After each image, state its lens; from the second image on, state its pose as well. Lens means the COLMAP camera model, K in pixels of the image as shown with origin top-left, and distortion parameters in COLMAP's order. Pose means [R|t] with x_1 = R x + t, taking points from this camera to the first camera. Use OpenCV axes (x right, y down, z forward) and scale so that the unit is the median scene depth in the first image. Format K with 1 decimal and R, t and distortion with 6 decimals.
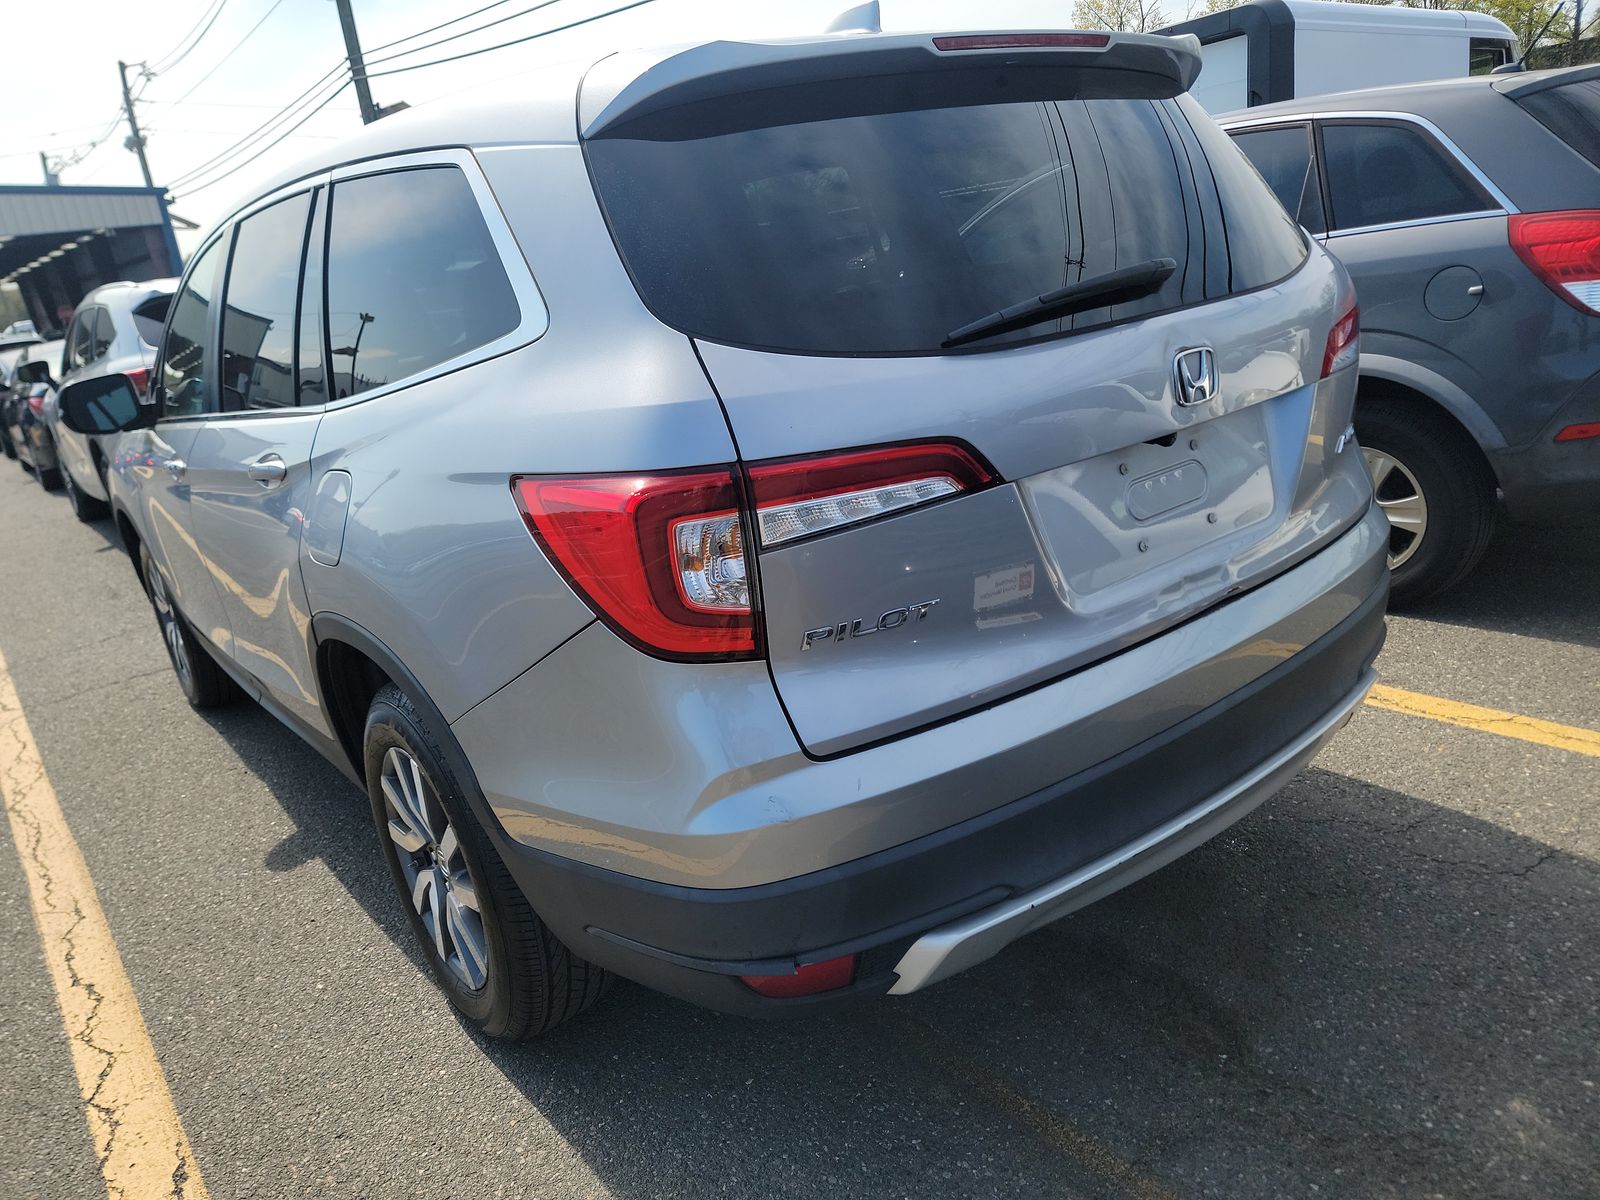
lens RADIAL K [[1243.5, 0, 800.0], [0, 1243.5, 600.0], [0, 0, 1]] dist [0.105548, -0.109417]
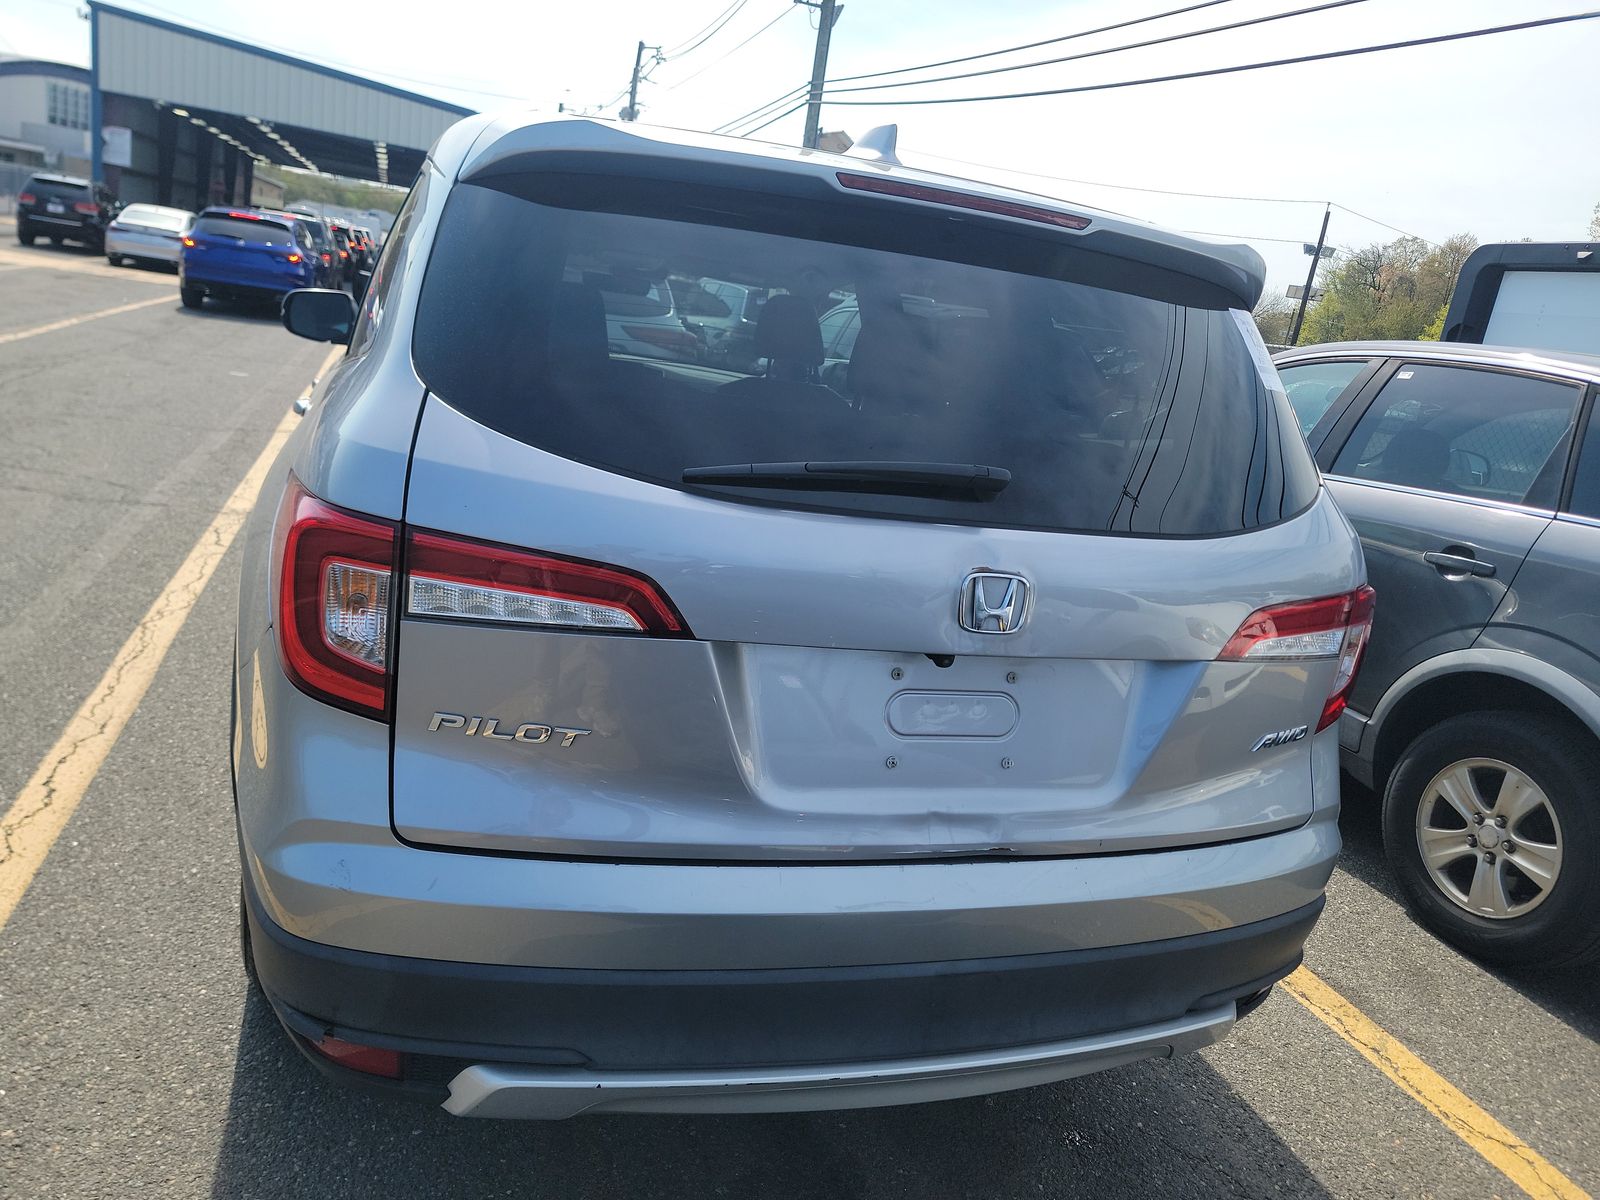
lens RADIAL K [[1232.4, 0, 800.0], [0, 1232.4, 600.0], [0, 0, 1]] dist [0.098183, -0.101142]
pose [[0.899761, 0.334544, -0.280198, 0.279149], [-0.345271, 0.938430, 0.011726, -0.092116], [0.266869, 0.086194, 0.959871, 0.083604]]
